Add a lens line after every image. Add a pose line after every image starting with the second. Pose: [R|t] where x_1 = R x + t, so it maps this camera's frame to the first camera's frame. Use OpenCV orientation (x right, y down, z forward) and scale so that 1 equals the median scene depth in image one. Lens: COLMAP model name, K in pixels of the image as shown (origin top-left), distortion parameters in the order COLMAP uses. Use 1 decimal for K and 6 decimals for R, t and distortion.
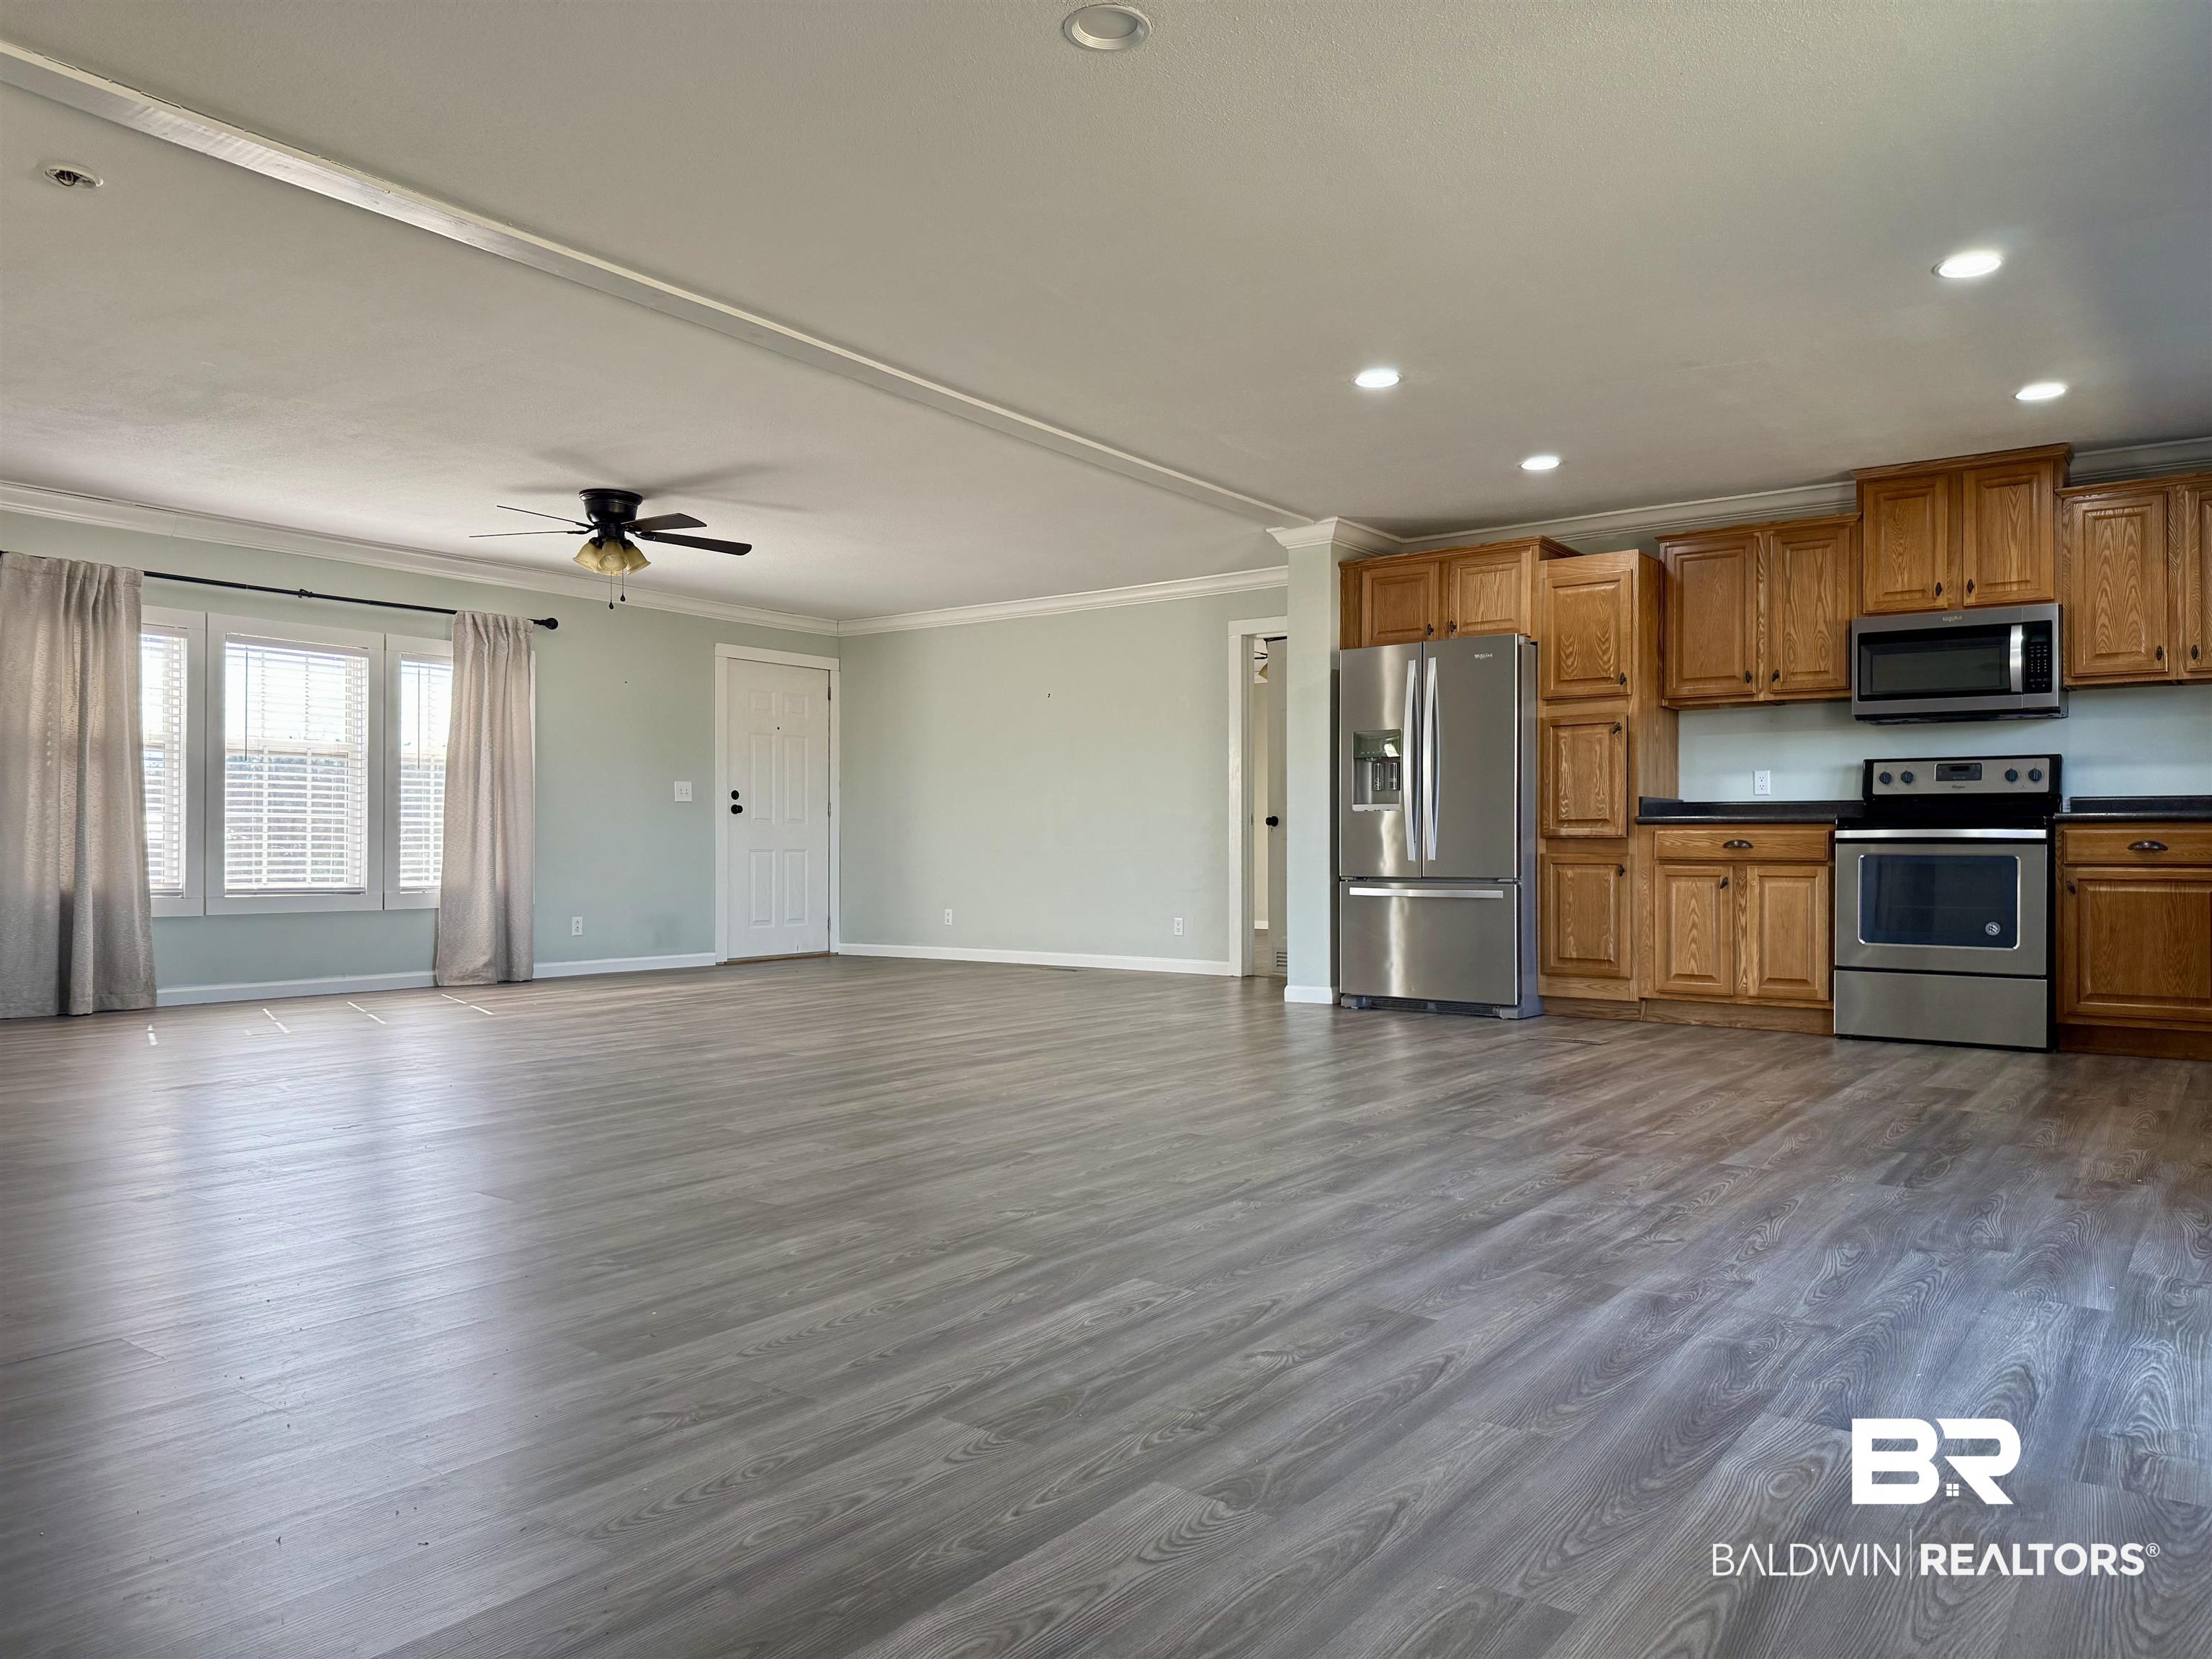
lens RADIAL K [[1549.2, 0, 1106.0], [0, 1549.2, 829.5], [0, 0, 1]] dist [0.002624, -0.003329]
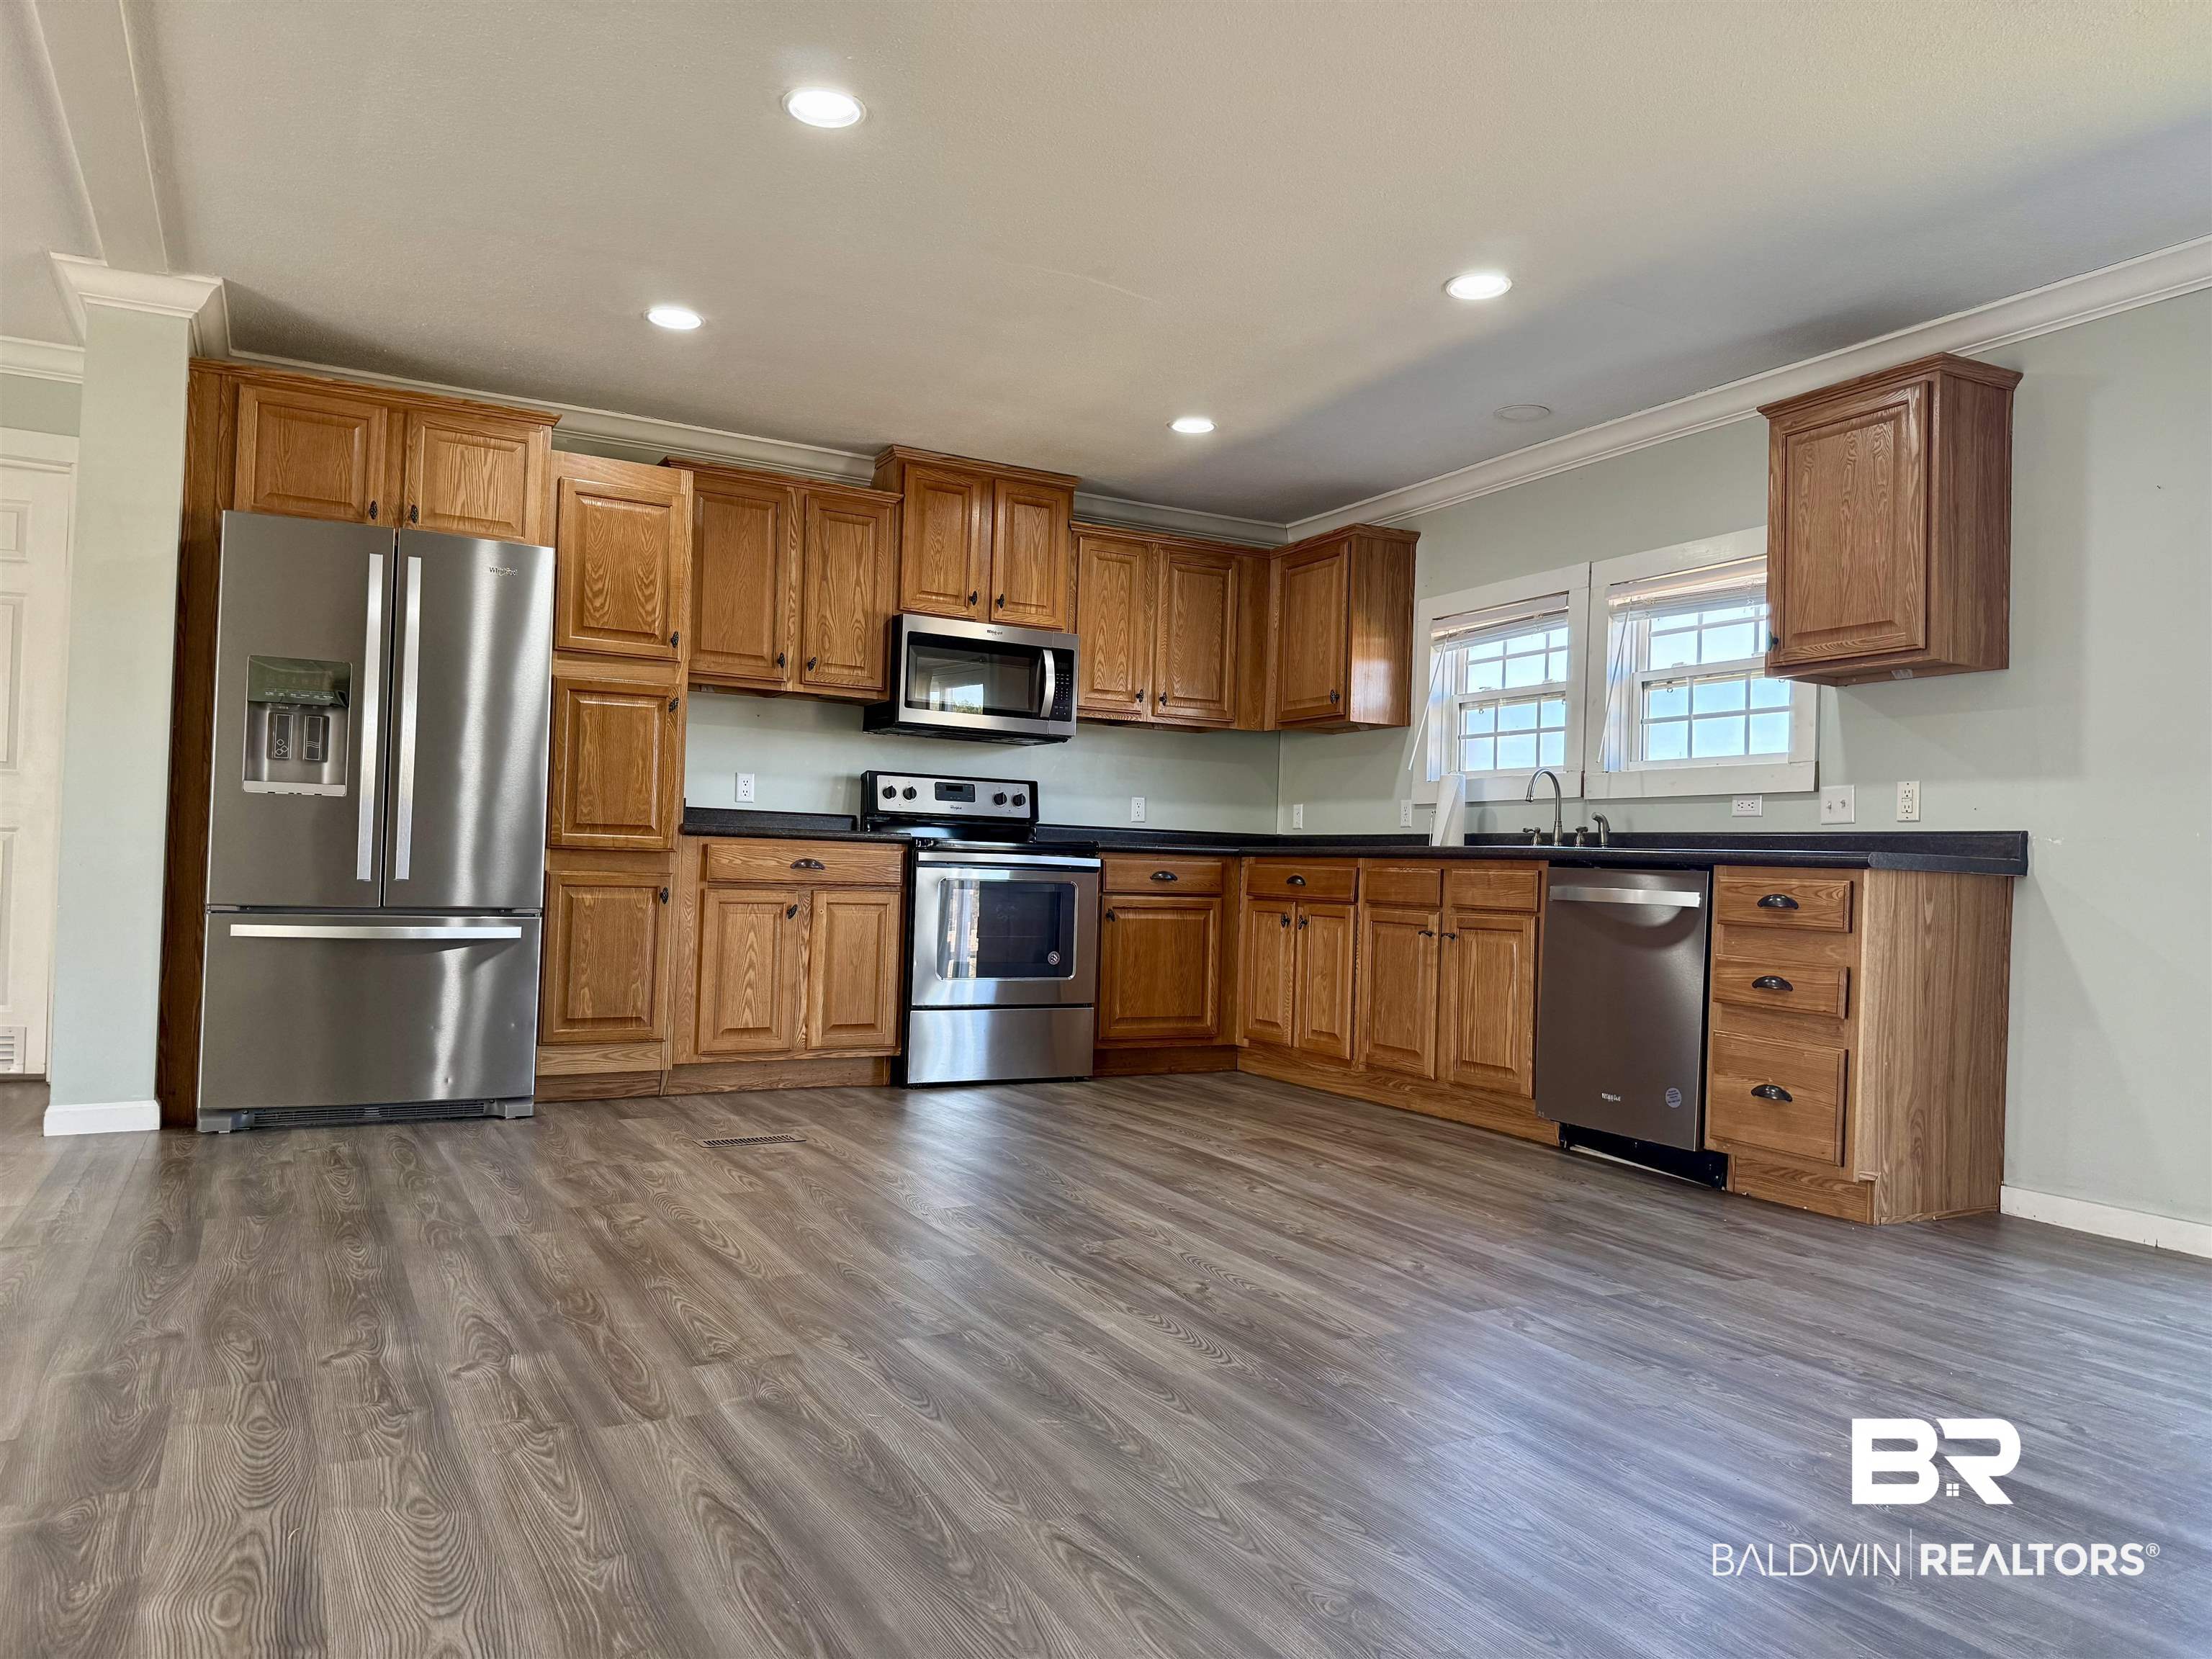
lens RADIAL K [[1492.6, 0, 1106.0], [0, 1492.6, 829.5], [0, 0, 1]] dist [0.062437, -0.076994]
pose [[0.421398, 0.033413, 0.906260, -0.235786], [-0.041565, 0.998982, -0.017504, -0.001535], [-0.905923, -0.030293, 0.422358, 0.510555]]
